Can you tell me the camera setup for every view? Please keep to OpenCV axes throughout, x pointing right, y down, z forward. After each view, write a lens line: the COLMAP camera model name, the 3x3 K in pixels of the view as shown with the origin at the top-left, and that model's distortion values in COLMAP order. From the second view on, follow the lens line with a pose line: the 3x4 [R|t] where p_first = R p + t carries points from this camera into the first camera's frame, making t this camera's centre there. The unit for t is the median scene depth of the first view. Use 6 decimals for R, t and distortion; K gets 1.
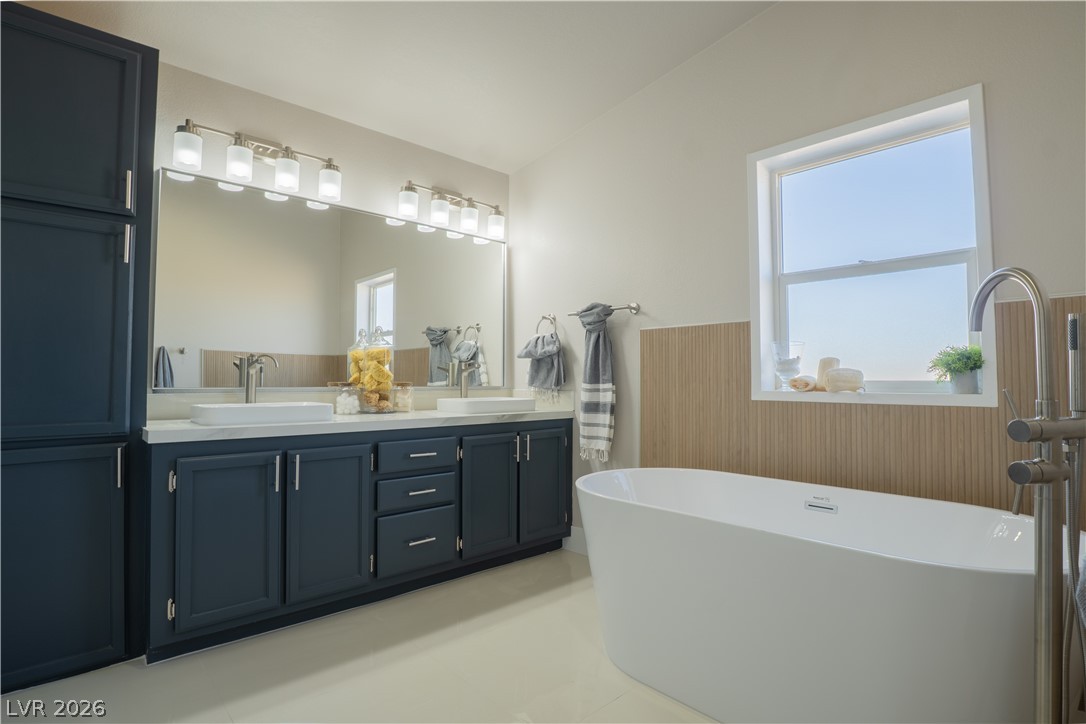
lens RADIAL K [[535.2, 0, 536.4], [0, 535.2, 363.2], [0, 0, 1]] dist [-0.047823, 0.009569]
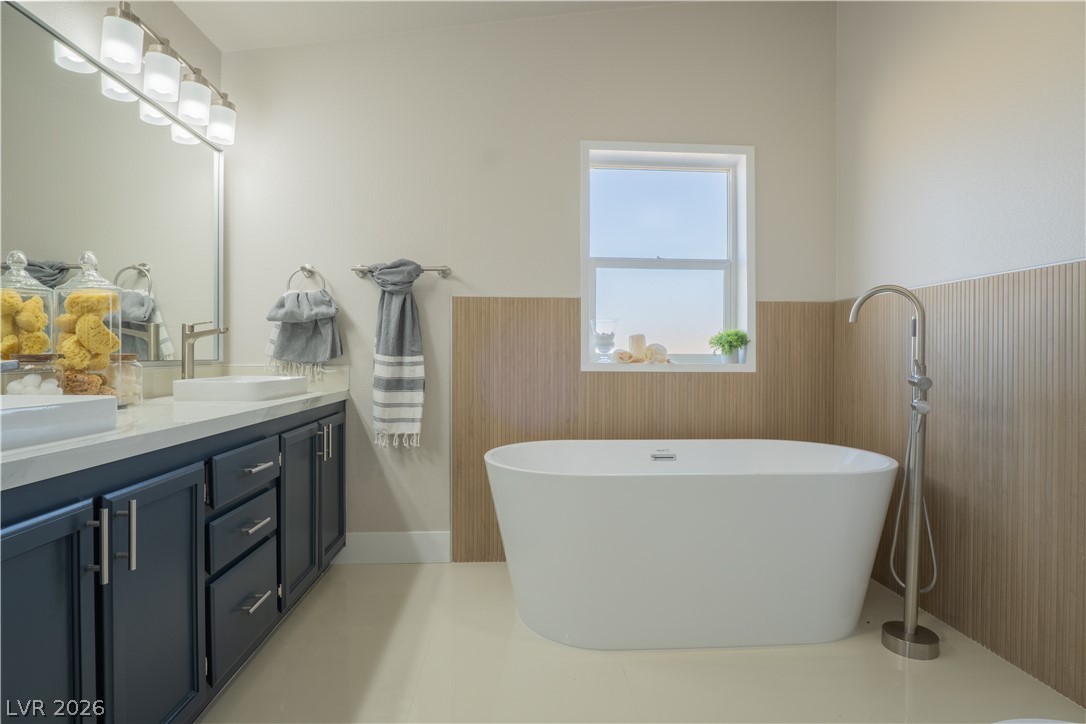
lens RADIAL K [[561.3, 0, 543.0], [0, 561.3, 362.0], [0, 0, 1]] dist [-0.025664, -0.000098]
pose [[0.633257, -0.008107, 0.773899, -0.438246], [-0.028076, 0.999046, 0.033439, 0.012020], [-0.773433, -0.042904, 0.632425, 0.277186]]
